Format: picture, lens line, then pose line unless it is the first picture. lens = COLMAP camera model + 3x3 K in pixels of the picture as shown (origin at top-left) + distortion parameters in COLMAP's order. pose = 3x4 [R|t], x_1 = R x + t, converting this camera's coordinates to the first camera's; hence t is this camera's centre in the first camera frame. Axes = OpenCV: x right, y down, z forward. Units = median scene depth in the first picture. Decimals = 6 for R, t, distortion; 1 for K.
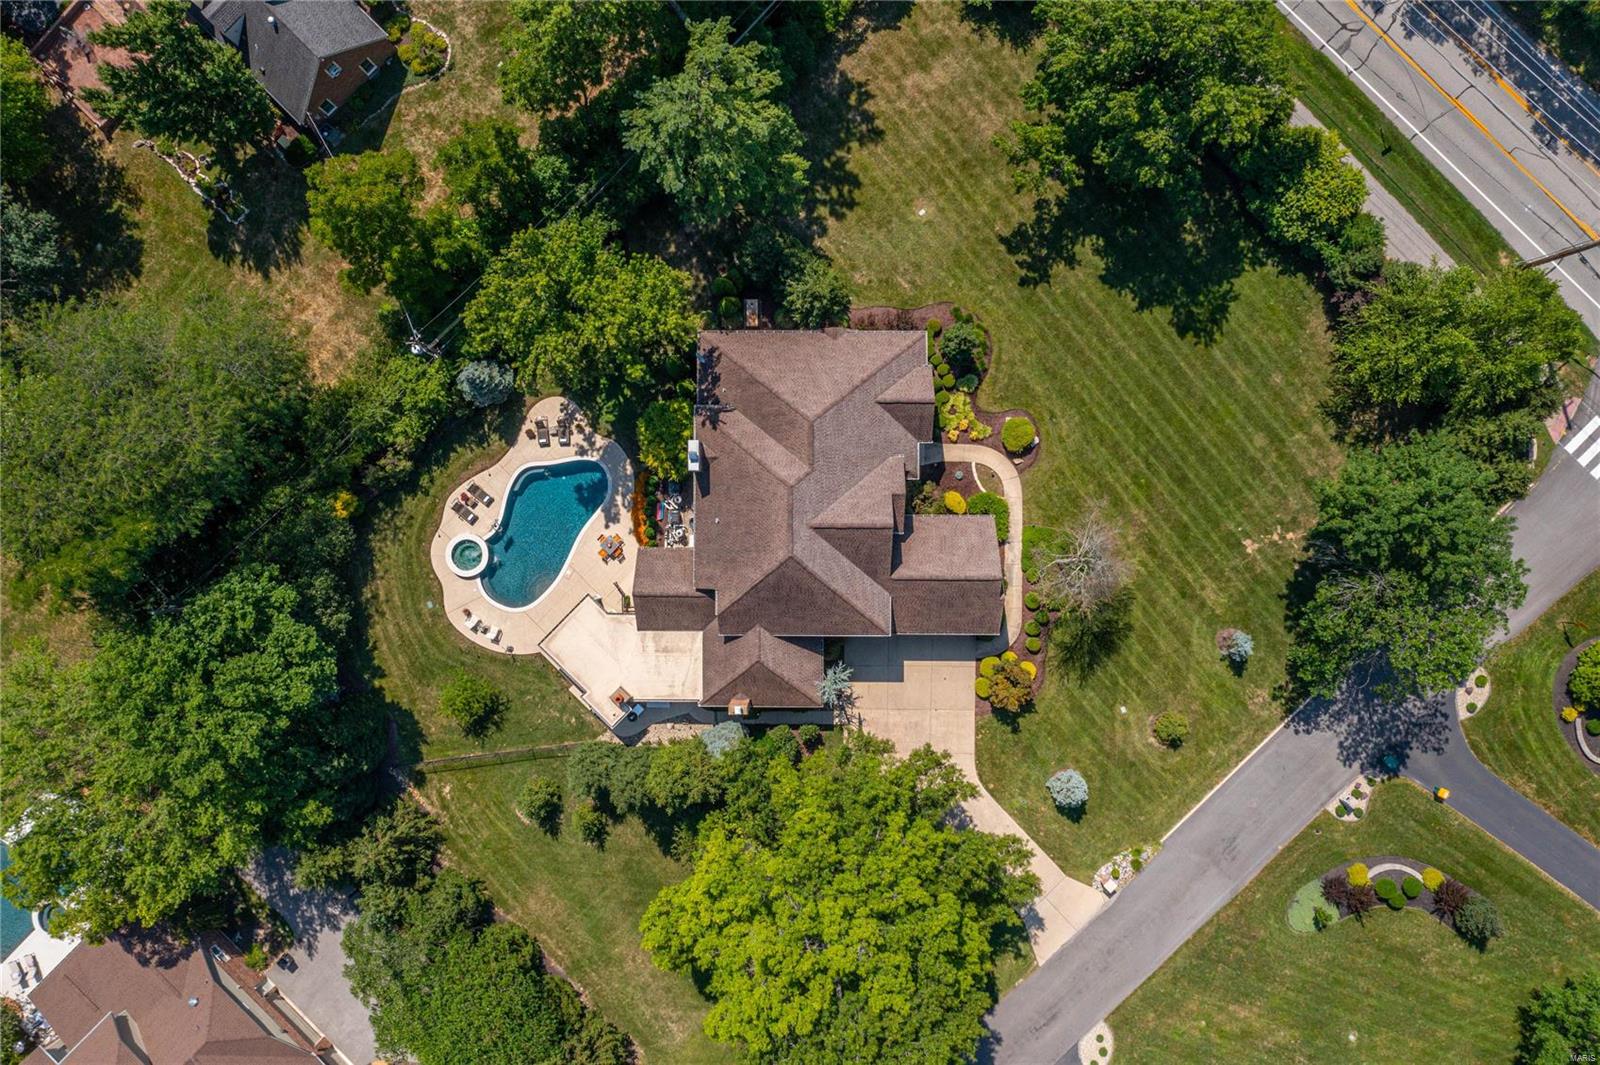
lens RADIAL K [[1264.5, 0, 808.3], [0, 1264.5, 526.9], [0, 0, 1]] dist [-0.015458, 0.000311]
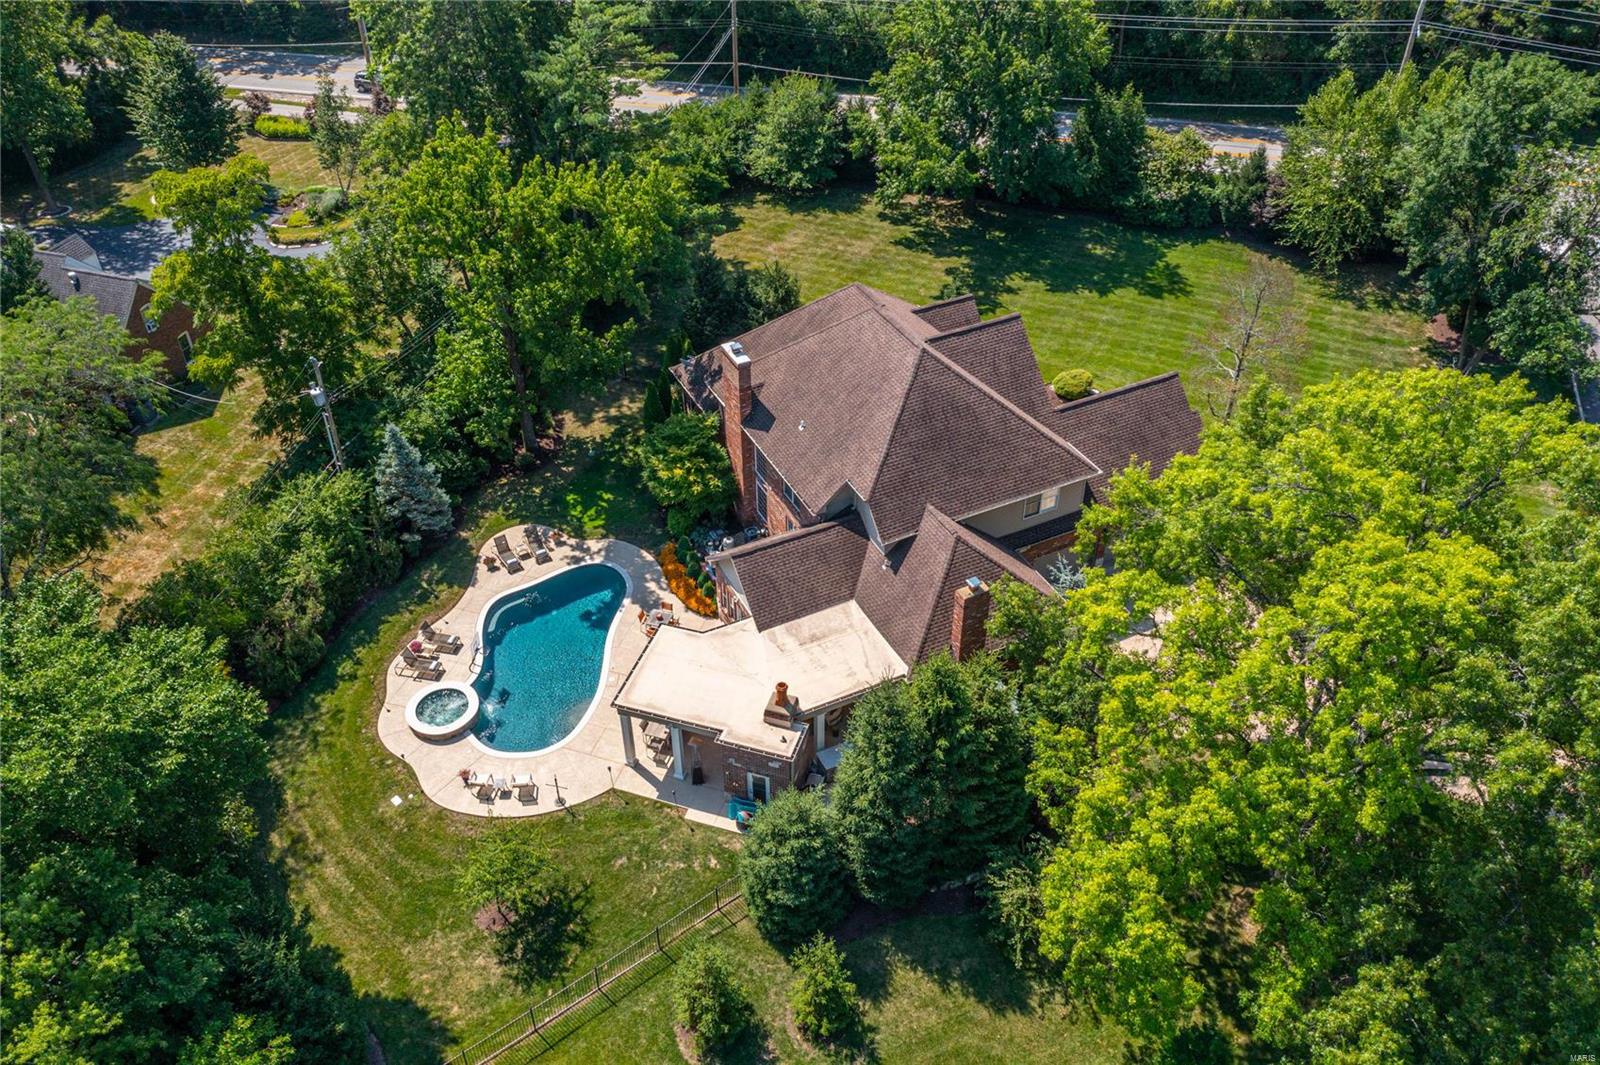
lens RADIAL K [[1269.2, 0, 830.8], [0, 1269.2, 537.0], [0, 0, 1]] dist [-0.000993, -0.217502]
pose [[0.890856, -0.258521, 0.373555, -0.309635], [0.453677, 0.548867, -0.702085, 0.484152], [-0.023528, 0.794929, 0.606246, 0.565822]]
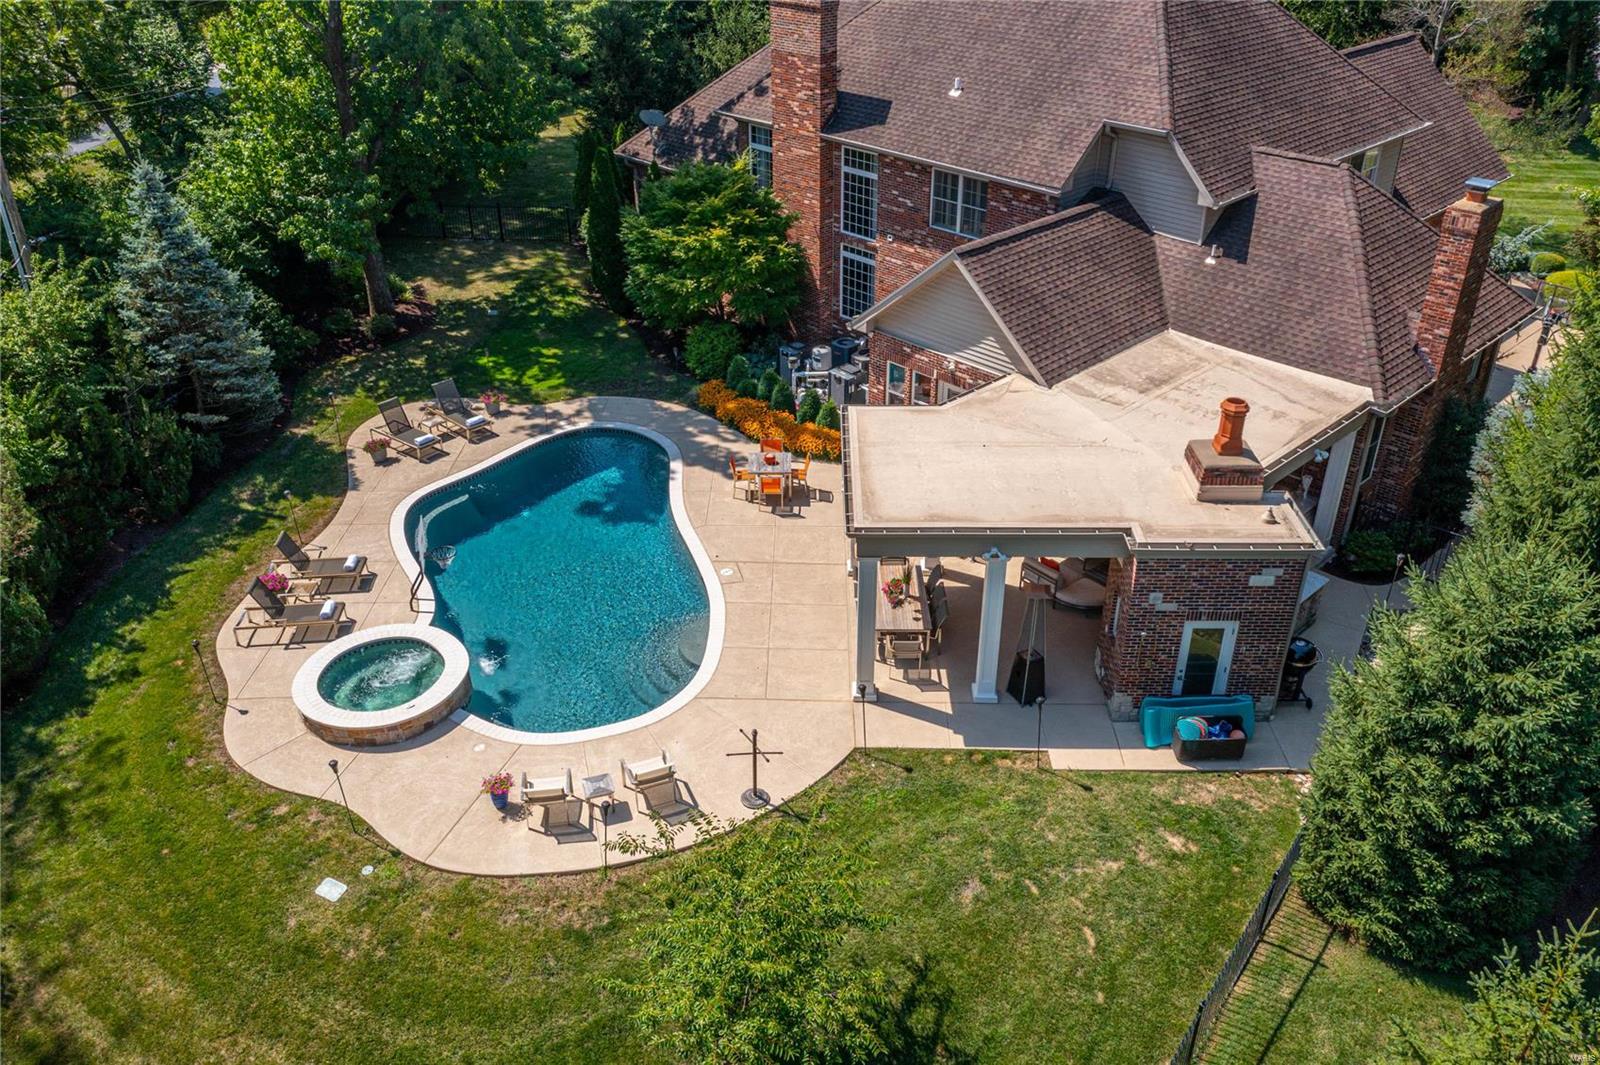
lens RADIAL K [[1264.5, 0, 808.3], [0, 1264.5, 526.9], [0, 0, 1]] dist [-0.015458, 0.000311]
pose [[0.718970, -0.324425, 0.614679, -0.355606], [0.695012, 0.343665, -0.631548, 0.232906], [-0.006354, 0.881274, 0.472564, 0.852404]]
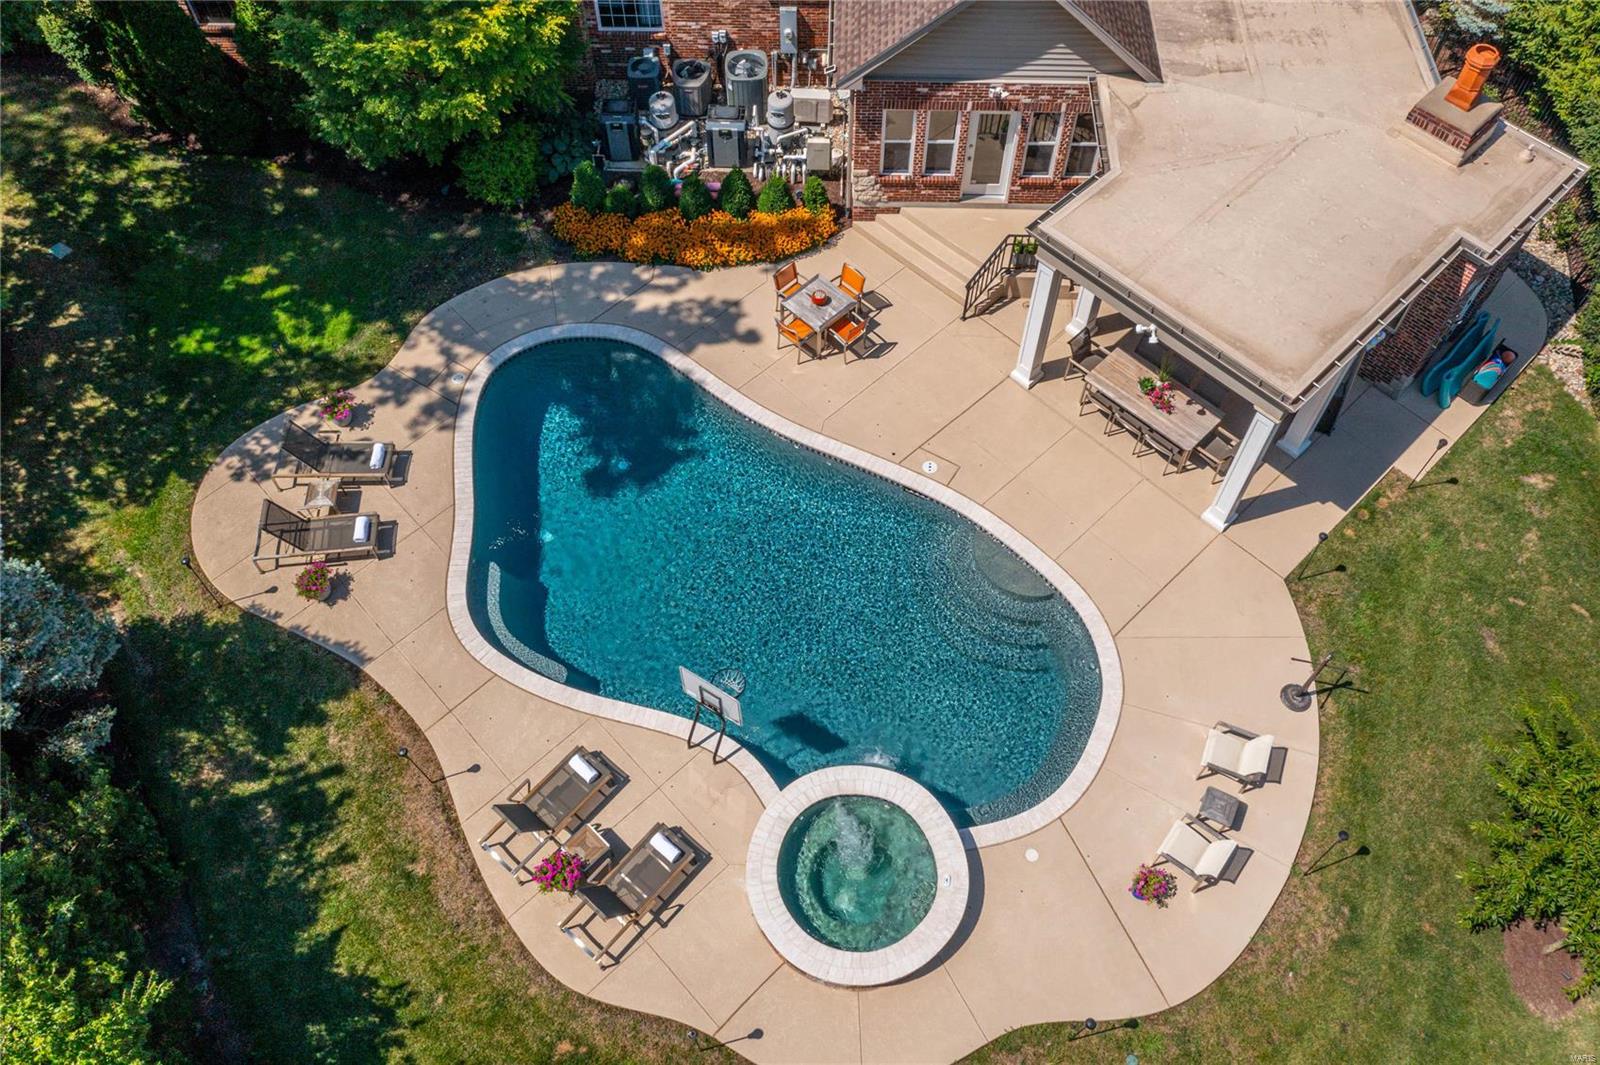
lens RADIAL K [[1255.0, 0, 811.7], [0, 1255.0, 532.2], [0, 0, 1]] dist [-0.003545, 0.002871]
pose [[0.025336, -0.827097, 0.561488, -0.336484], [0.999496, 0.010197, -0.030079, 0.020565], [0.019152, 0.561966, 0.826938, 0.809278]]
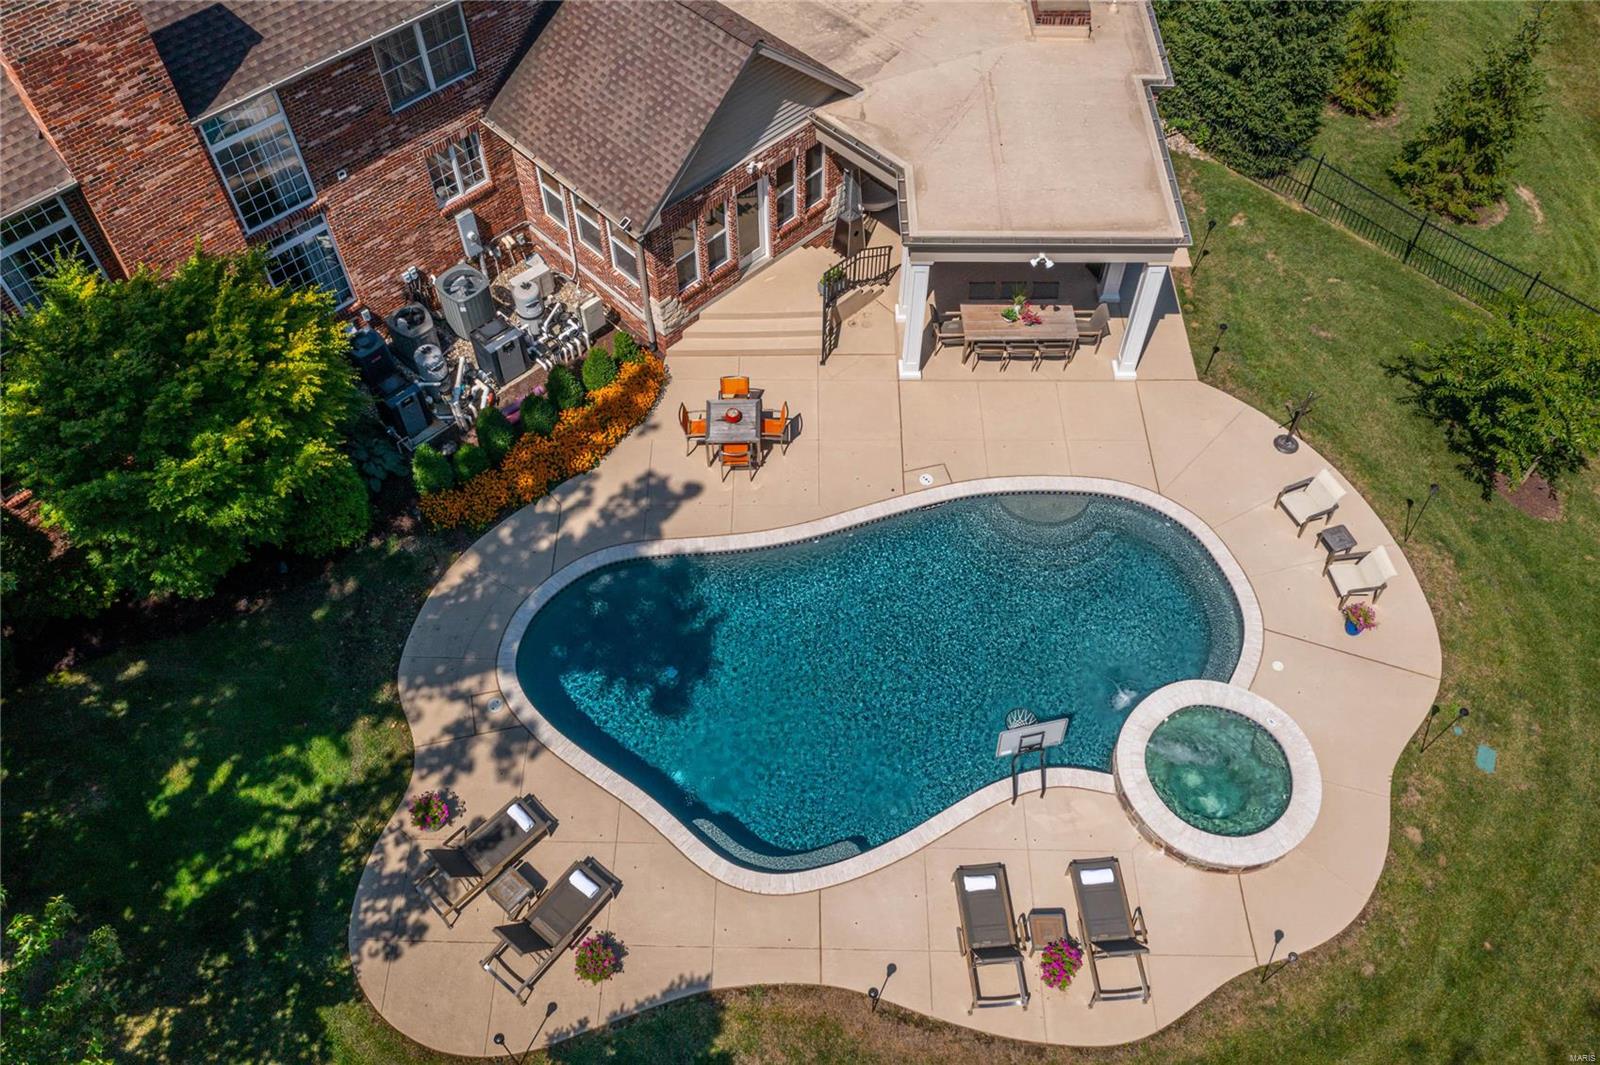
lens RADIAL K [[1264.5, 0, 808.3], [0, 1264.5, 526.9], [0, 0, 1]] dist [-0.015458, 0.000311]
pose [[-0.700435, -0.557890, 0.445139, -0.294242], [0.712832, -0.577858, 0.397430, -0.090052], [0.035505, 0.595684, 0.802434, 0.798542]]
